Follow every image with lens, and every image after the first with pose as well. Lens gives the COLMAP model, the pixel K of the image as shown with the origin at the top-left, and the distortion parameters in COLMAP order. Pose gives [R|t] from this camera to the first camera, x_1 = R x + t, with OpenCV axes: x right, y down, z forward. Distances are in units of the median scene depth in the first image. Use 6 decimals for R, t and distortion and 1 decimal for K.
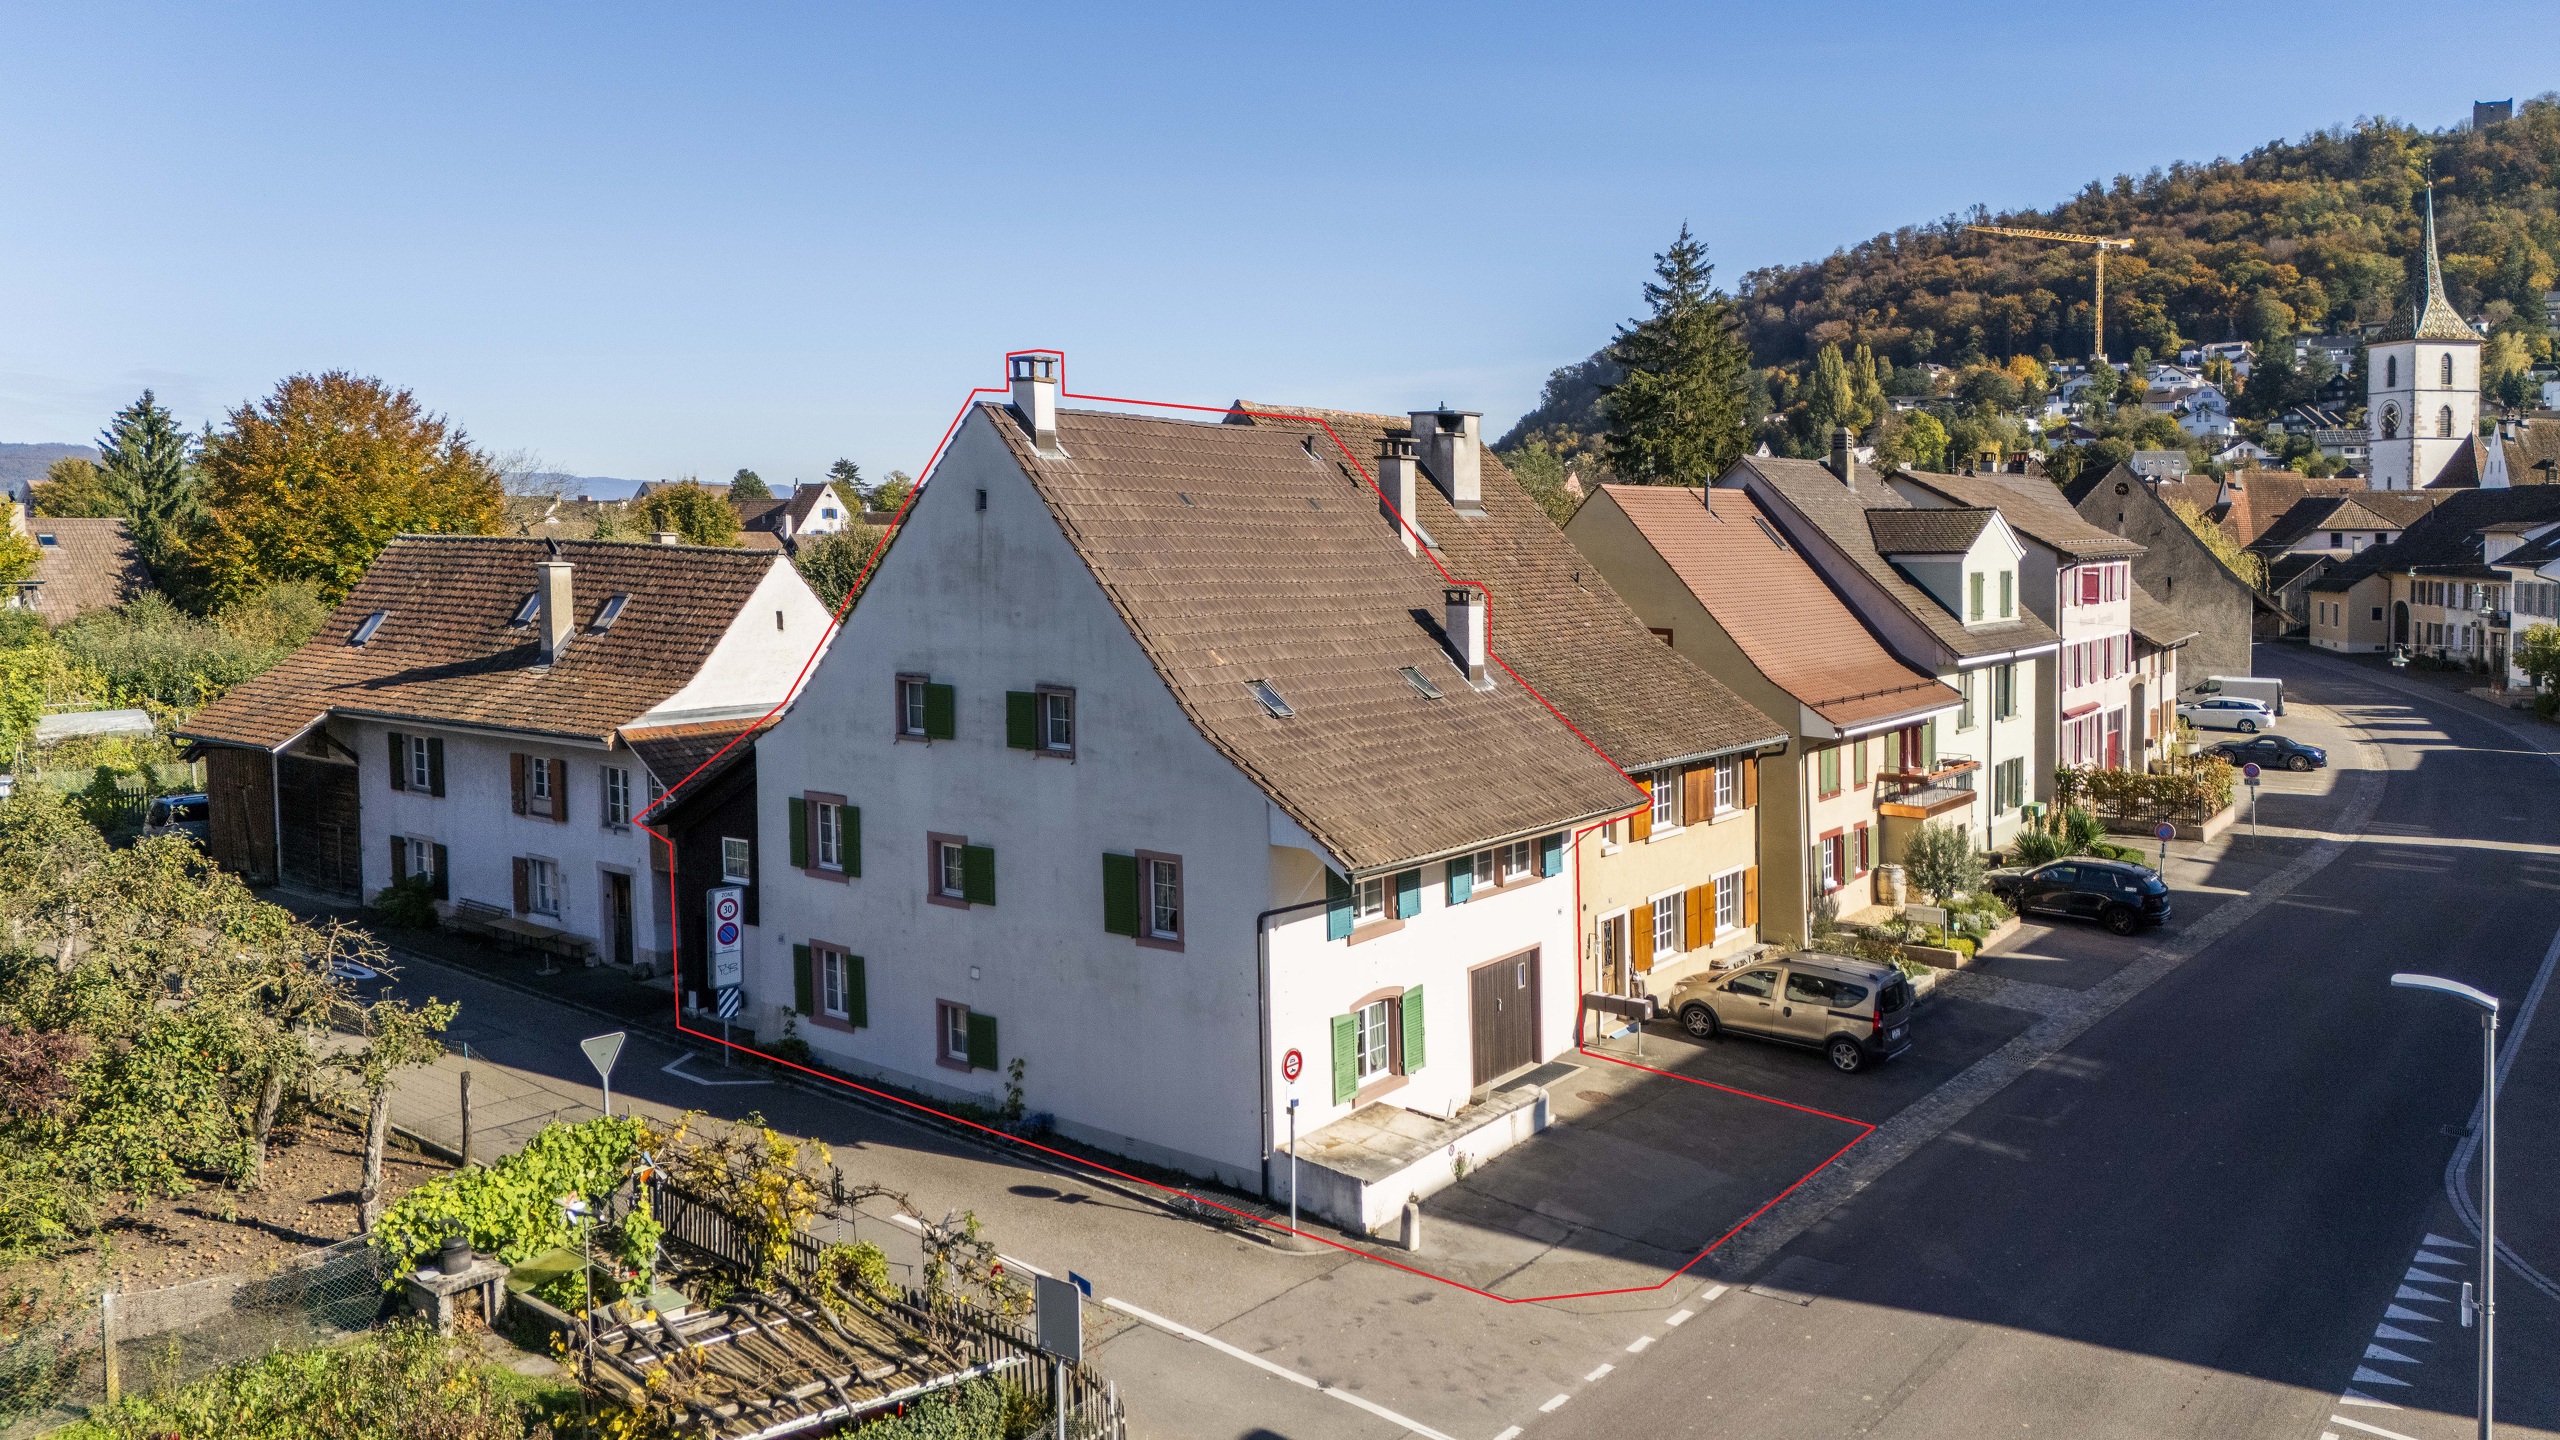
lens RADIAL K [[1854.6, 0, 1276.1], [0, 1854.6, 618.5], [0, 0, 1]] dist [0.109034, -0.226211]
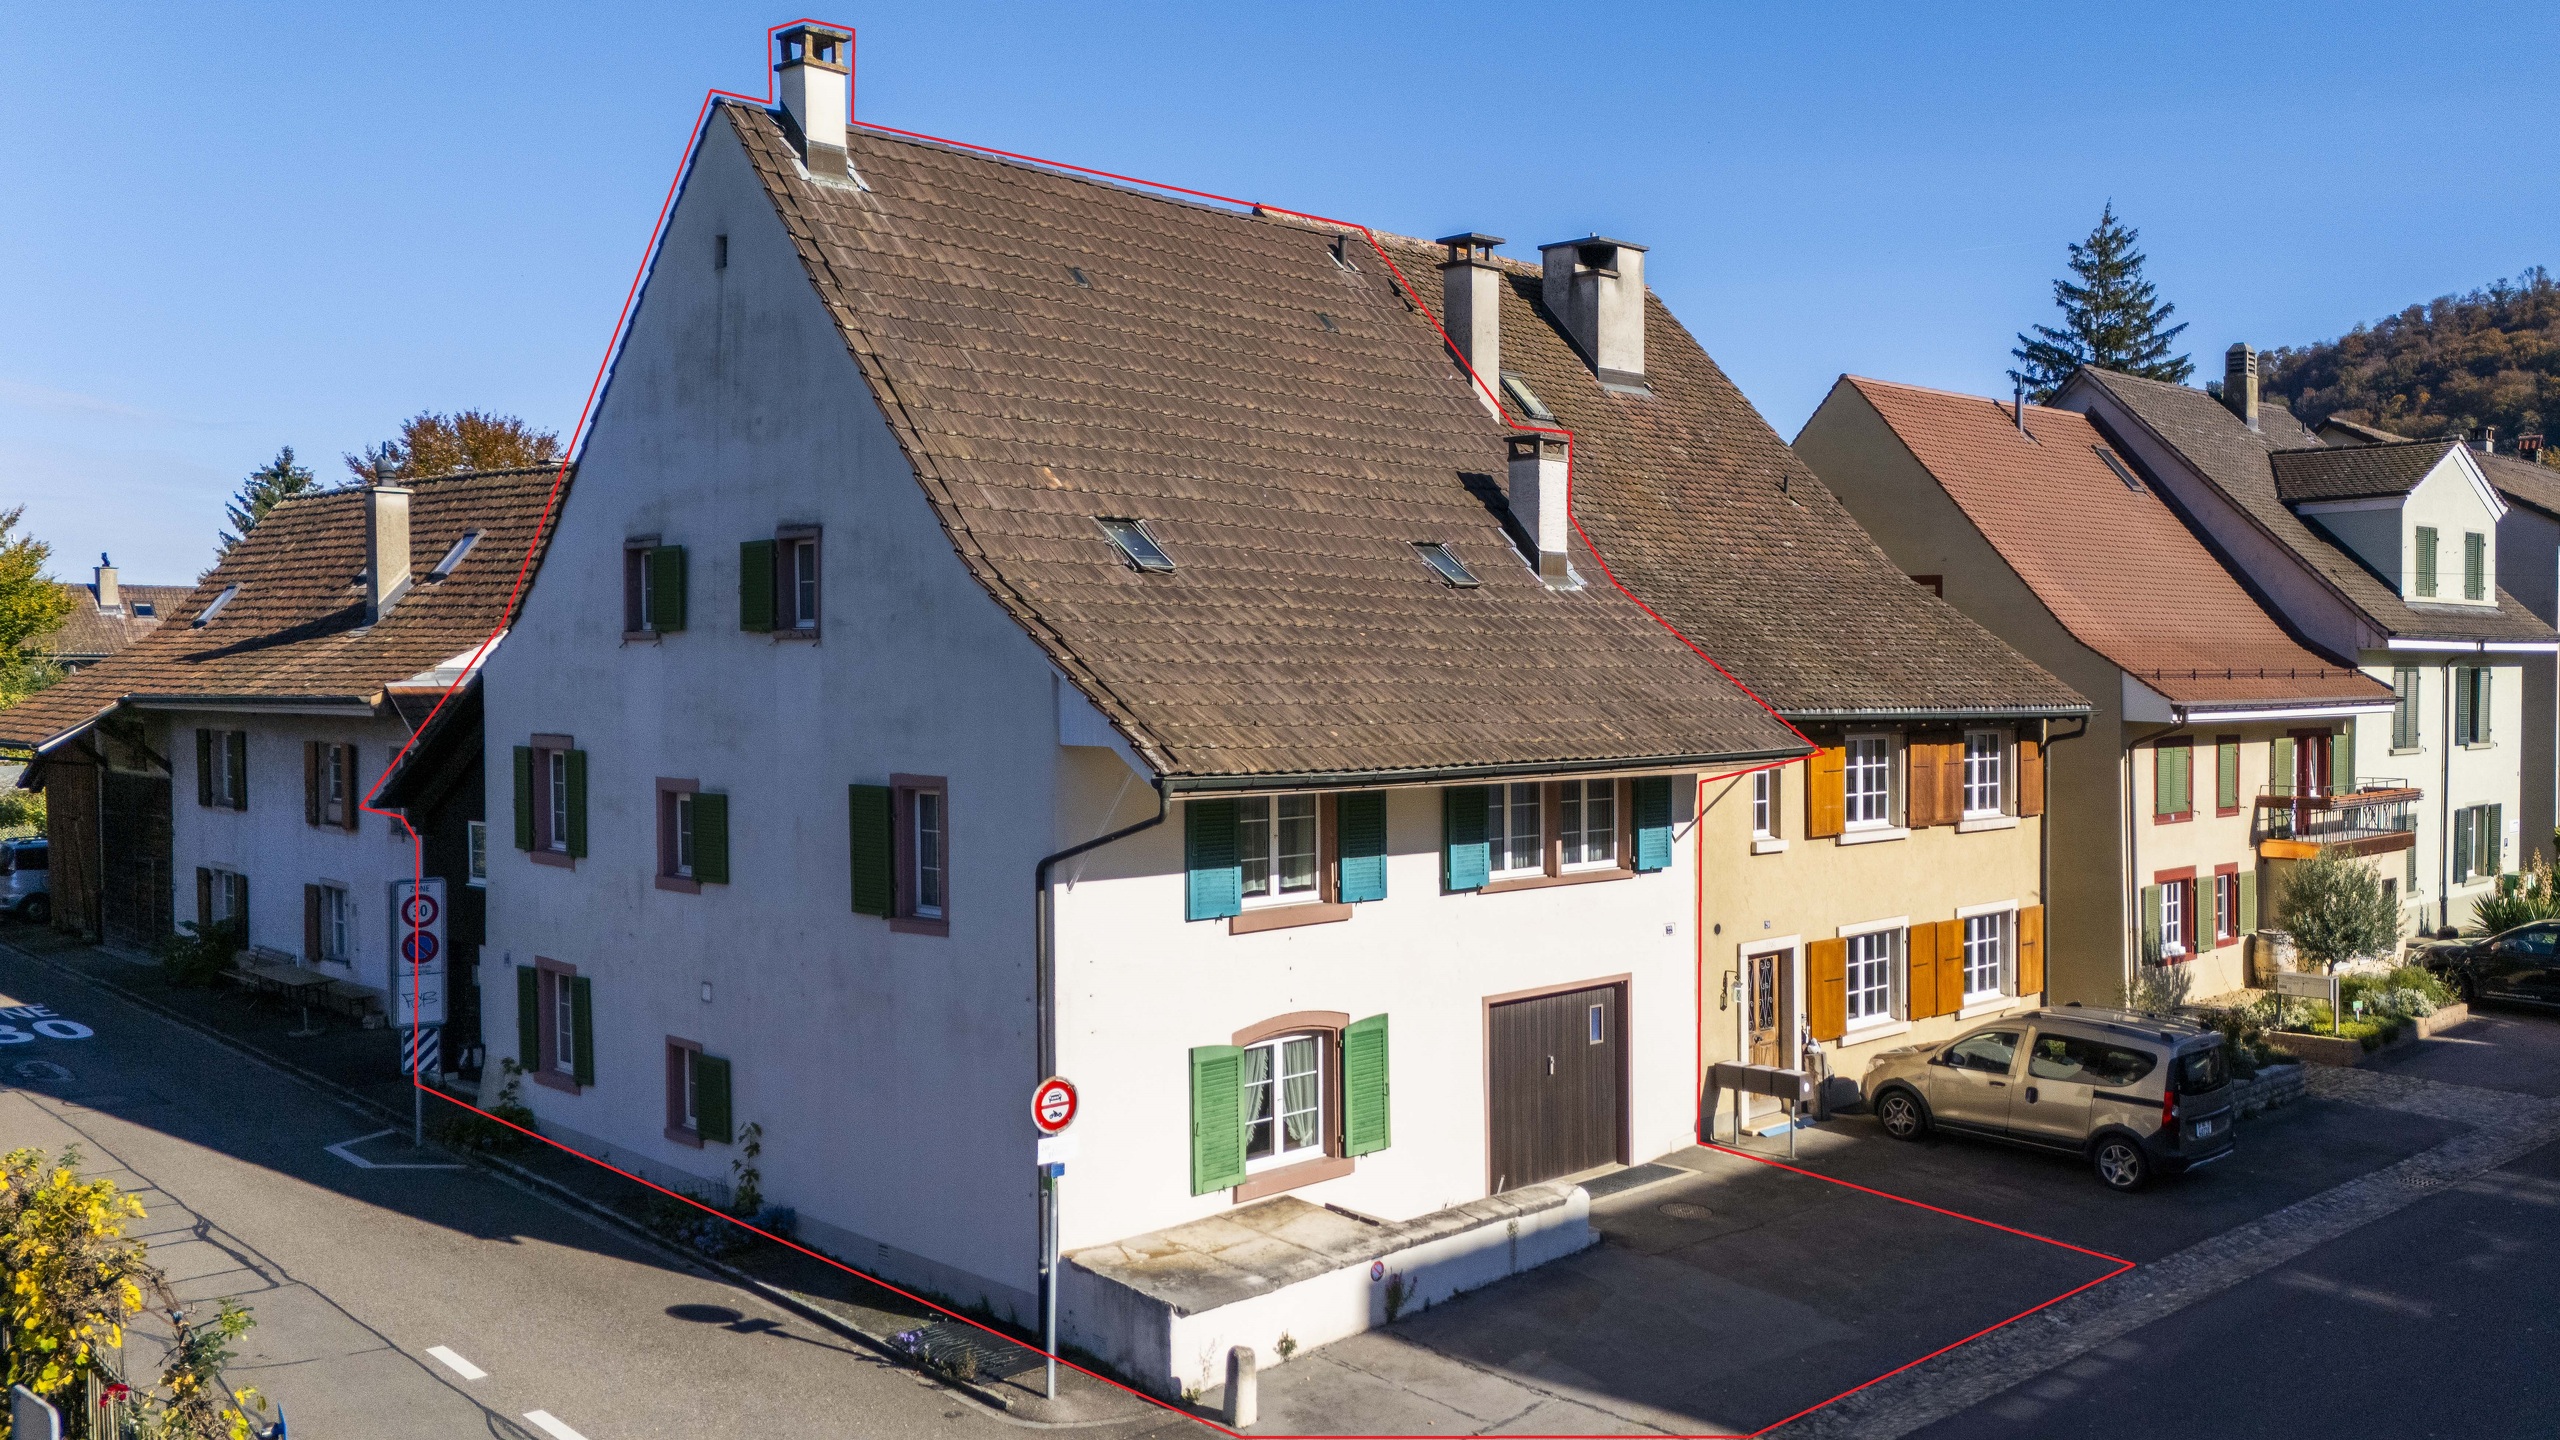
lens RADIAL K [[2218.4, 0, 1437.7], [0, 2218.4, 722.5], [0, 0, 1]] dist [0.064403, -0.072070]
pose [[0.995653, 0.005769, -0.092957, 0.142674], [-0.006862, 0.999911, -0.011435, 0.094845], [0.092883, 0.012023, 0.995604, 0.236687]]
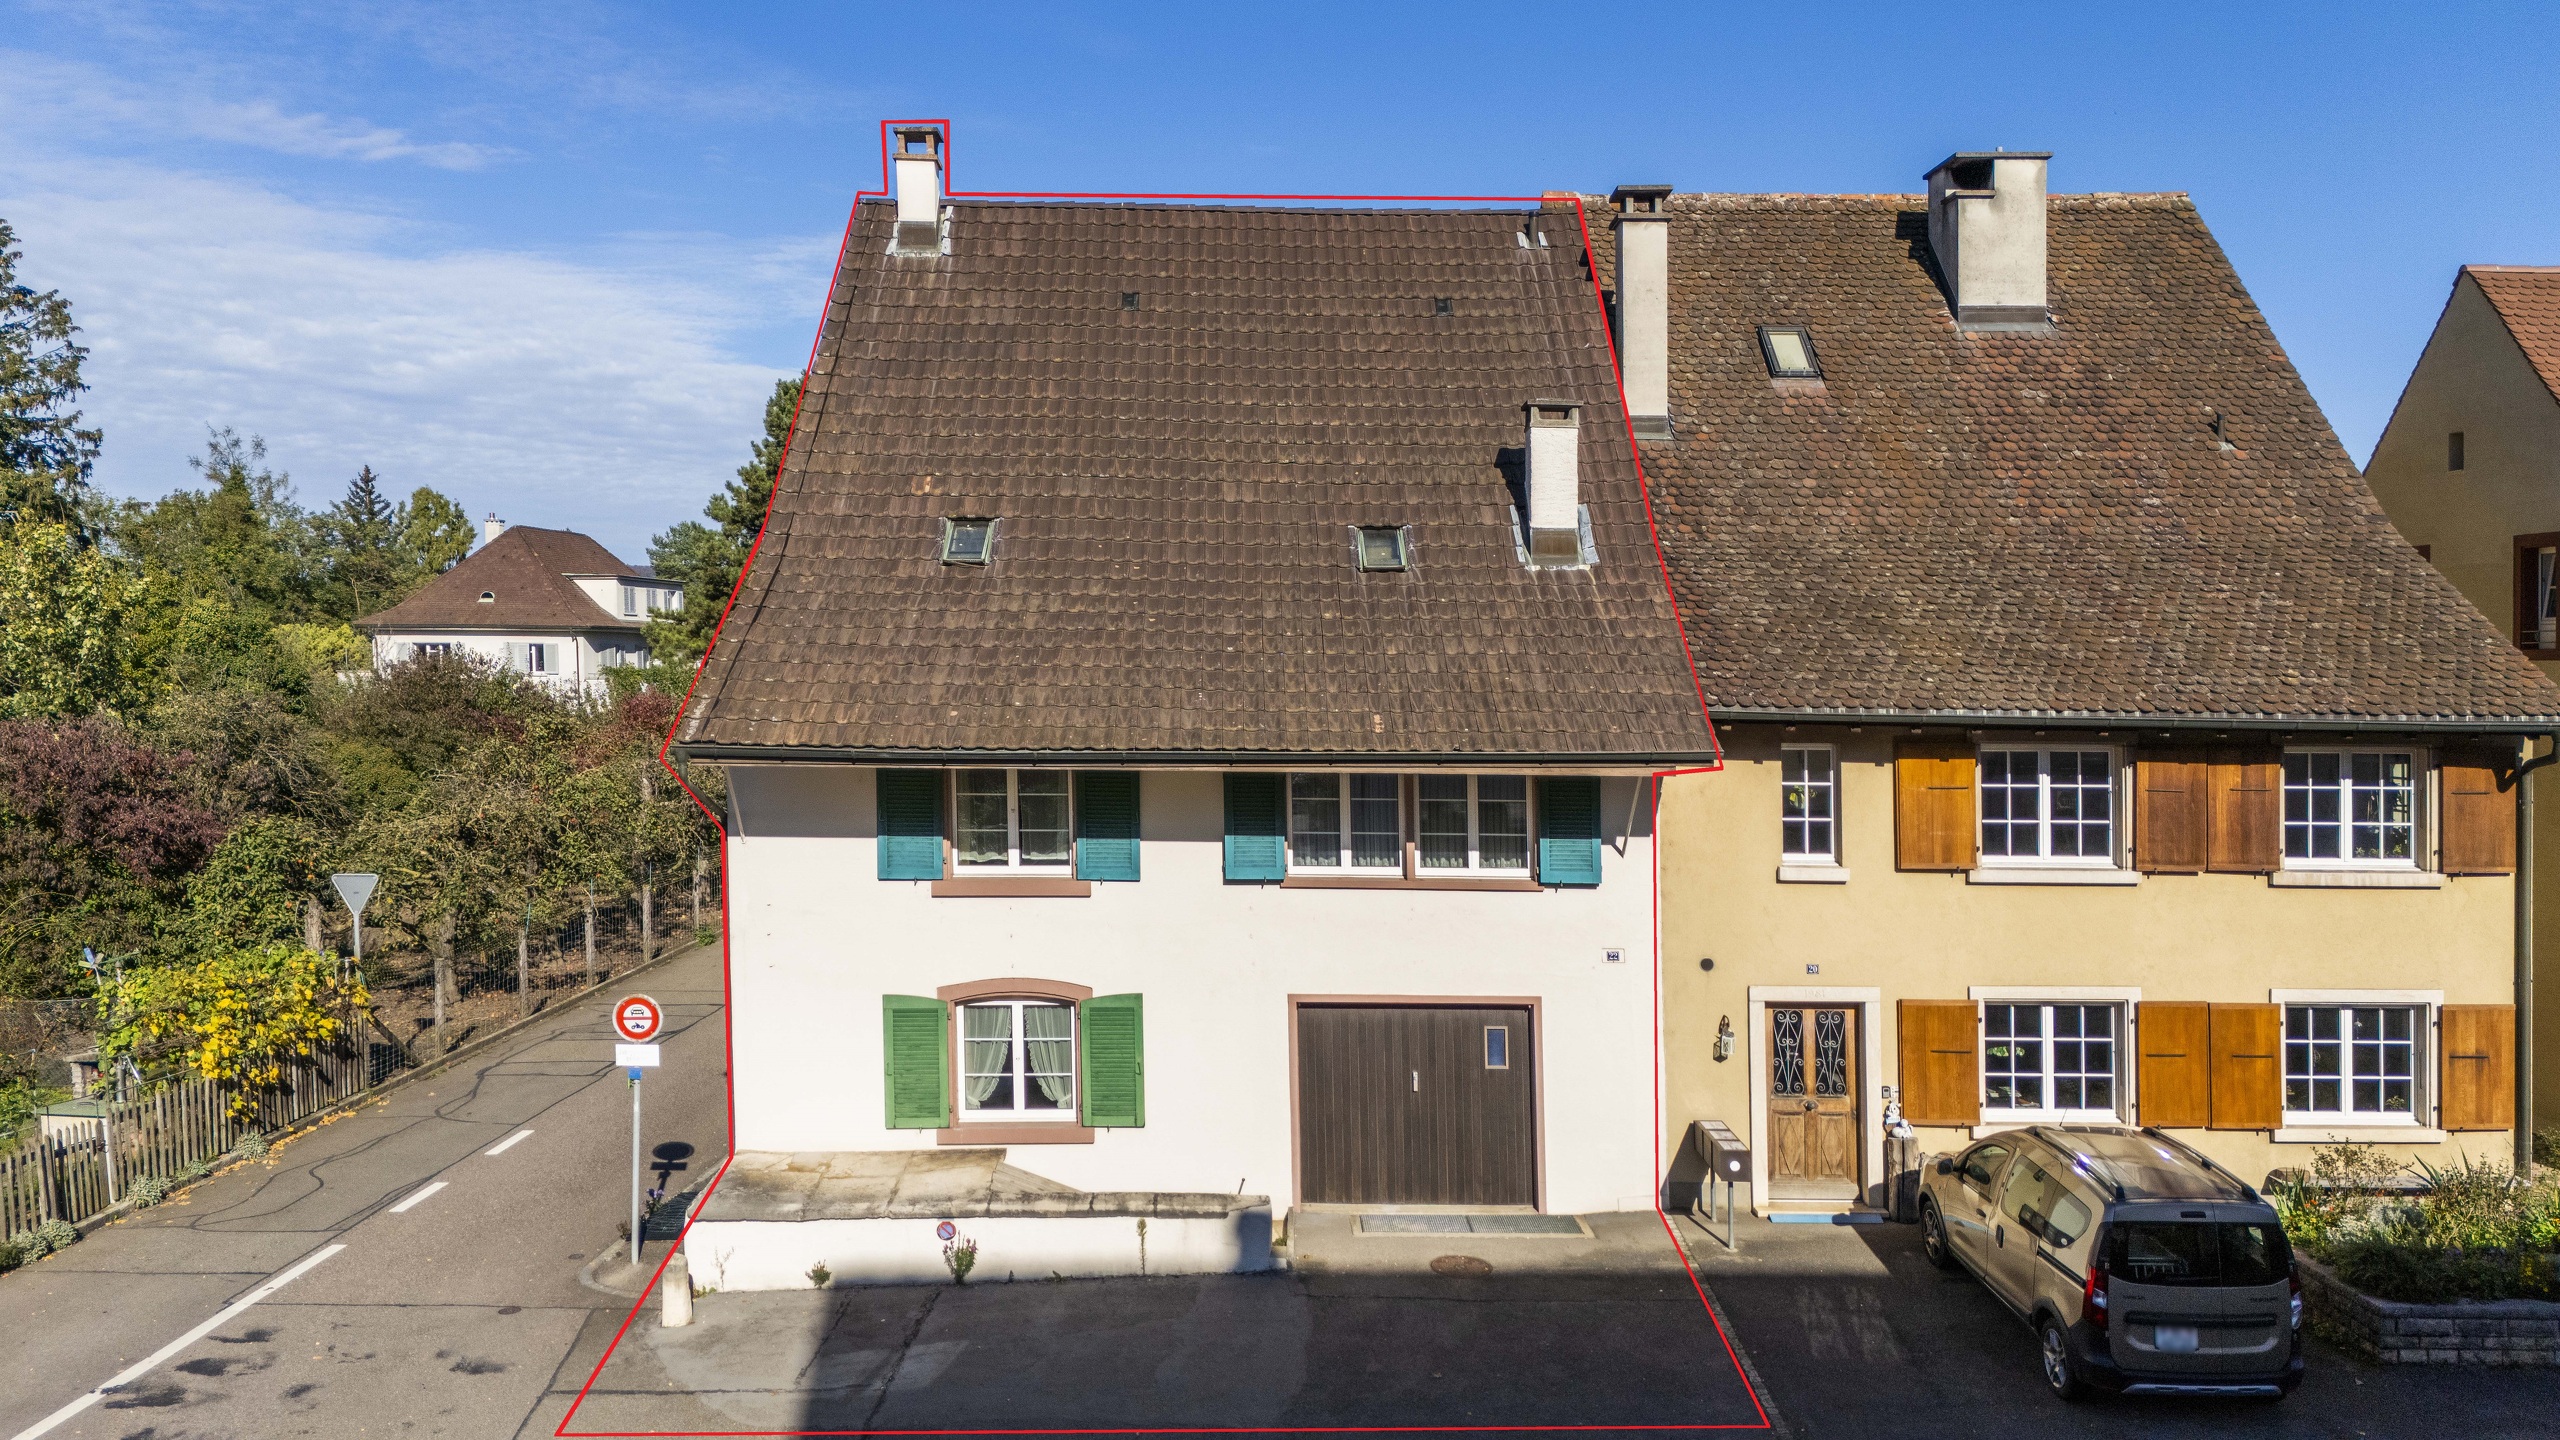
lens RADIAL K [[1946.5, 0, 1280.0], [0, 1946.5, 720.0], [0, 0, 1]] dist [0.122423, -0.186074]
pose [[0.602565, 0.031549, -0.797446, 0.546242], [-0.037864, 0.999223, 0.010921, 0.083624], [0.797171, 0.023614, 0.603292, 0.558201]]
